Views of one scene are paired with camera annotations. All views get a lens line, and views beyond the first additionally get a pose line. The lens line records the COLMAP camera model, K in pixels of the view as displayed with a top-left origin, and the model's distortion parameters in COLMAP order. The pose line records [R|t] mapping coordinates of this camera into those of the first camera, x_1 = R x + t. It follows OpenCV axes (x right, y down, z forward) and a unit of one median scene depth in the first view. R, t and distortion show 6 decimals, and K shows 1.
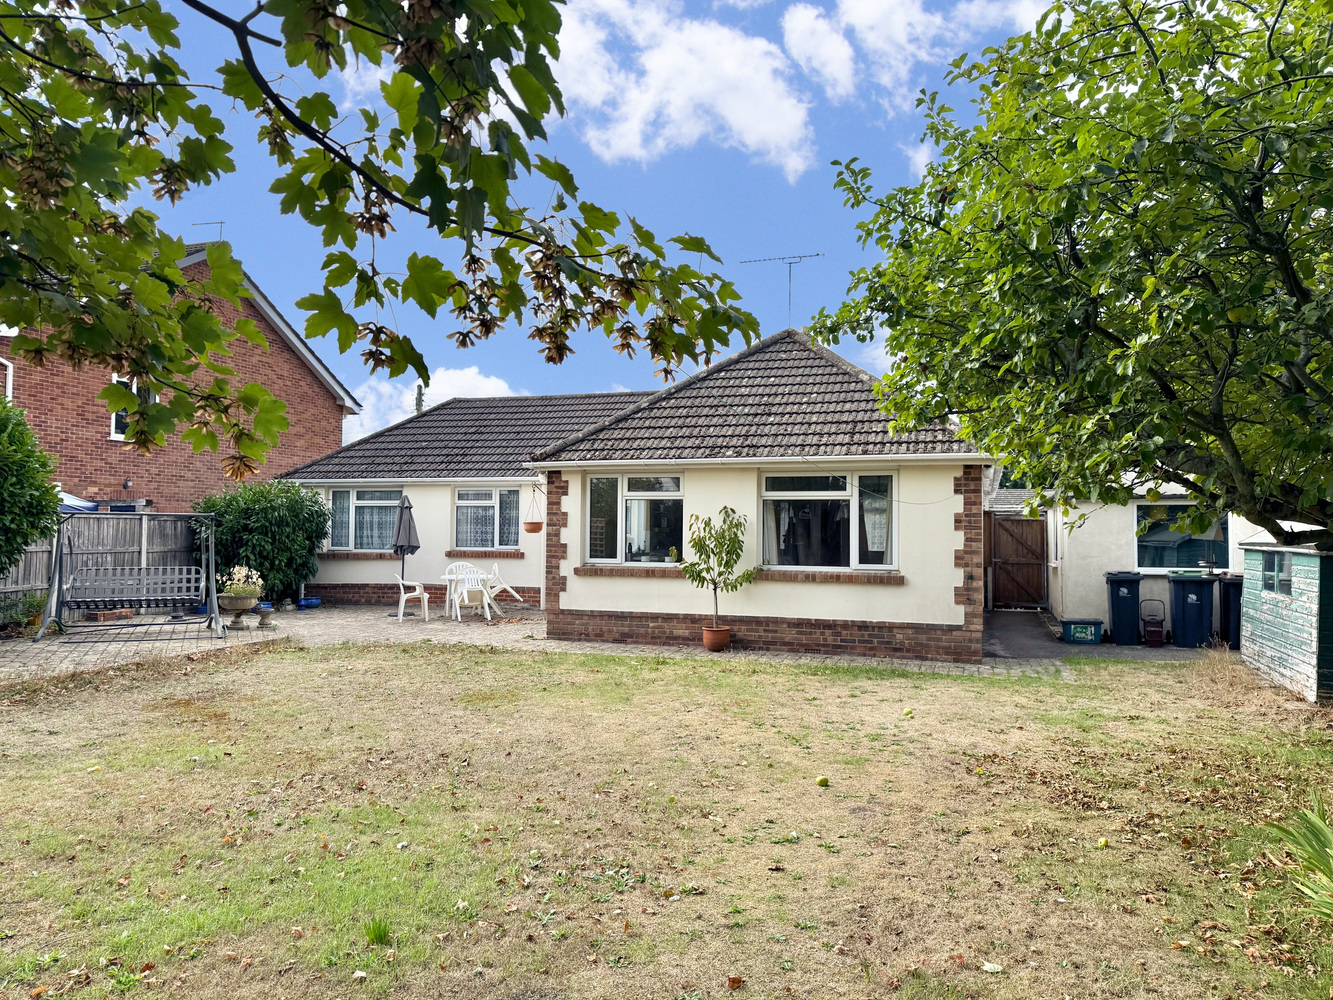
lens RADIAL K [[931.6, 0, 666.5], [0, 931.6, 500.0], [0, 0, 1]] dist [0.083227, -0.116756]
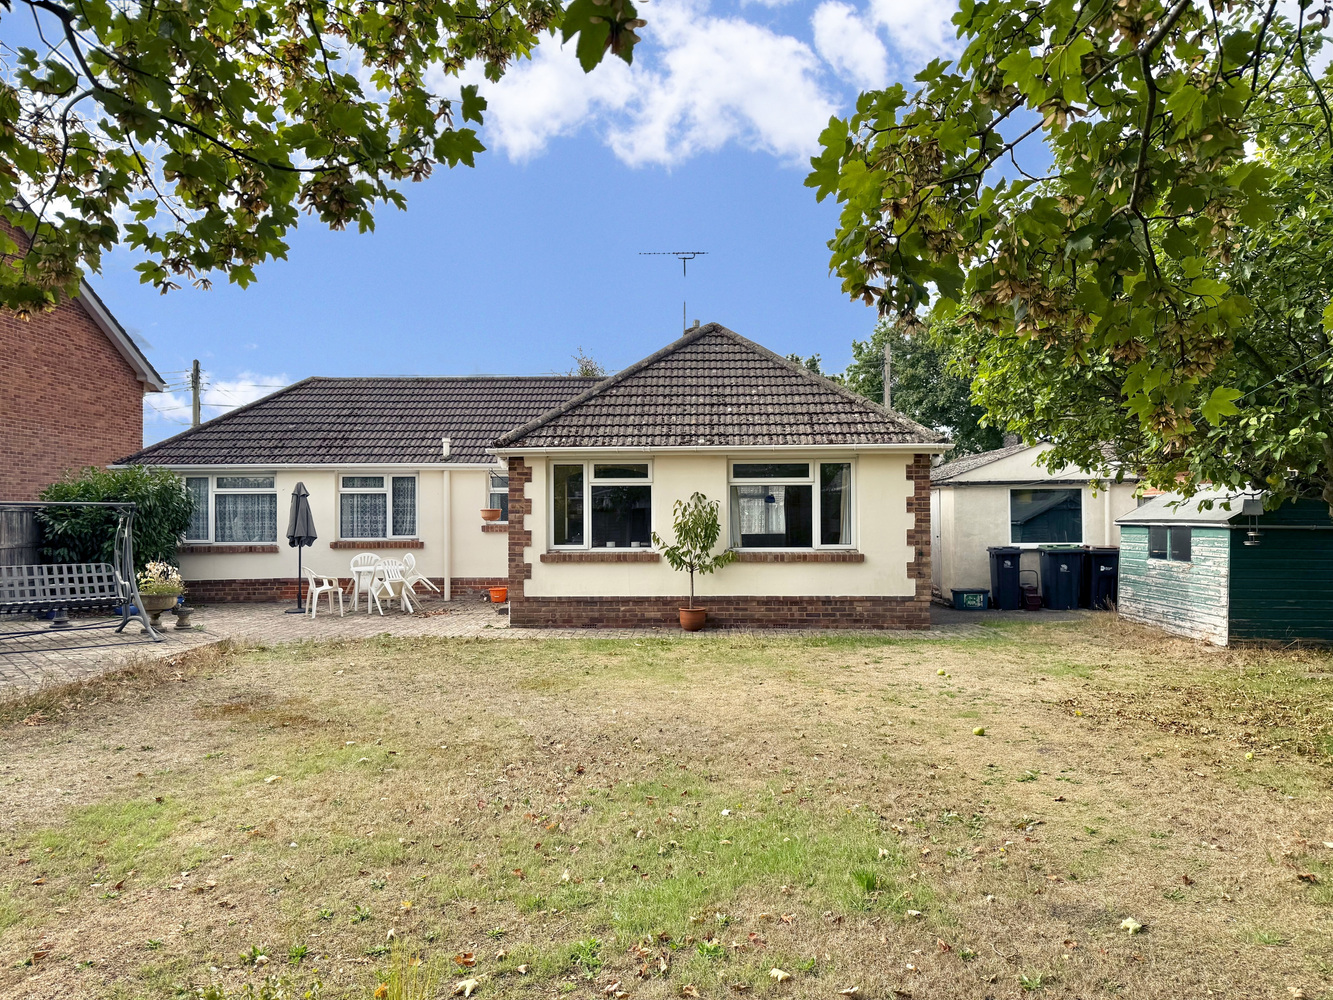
lens RADIAL K [[931.6, 0, 666.5], [0, 931.6, 500.0], [0, 0, 1]] dist [0.083227, -0.116756]
pose [[0.958634, -0.006721, 0.284561, -0.253430], [0.003050, 0.999906, 0.013342, 0.001546], [-0.284624, -0.011923, 0.958565, 0.008675]]
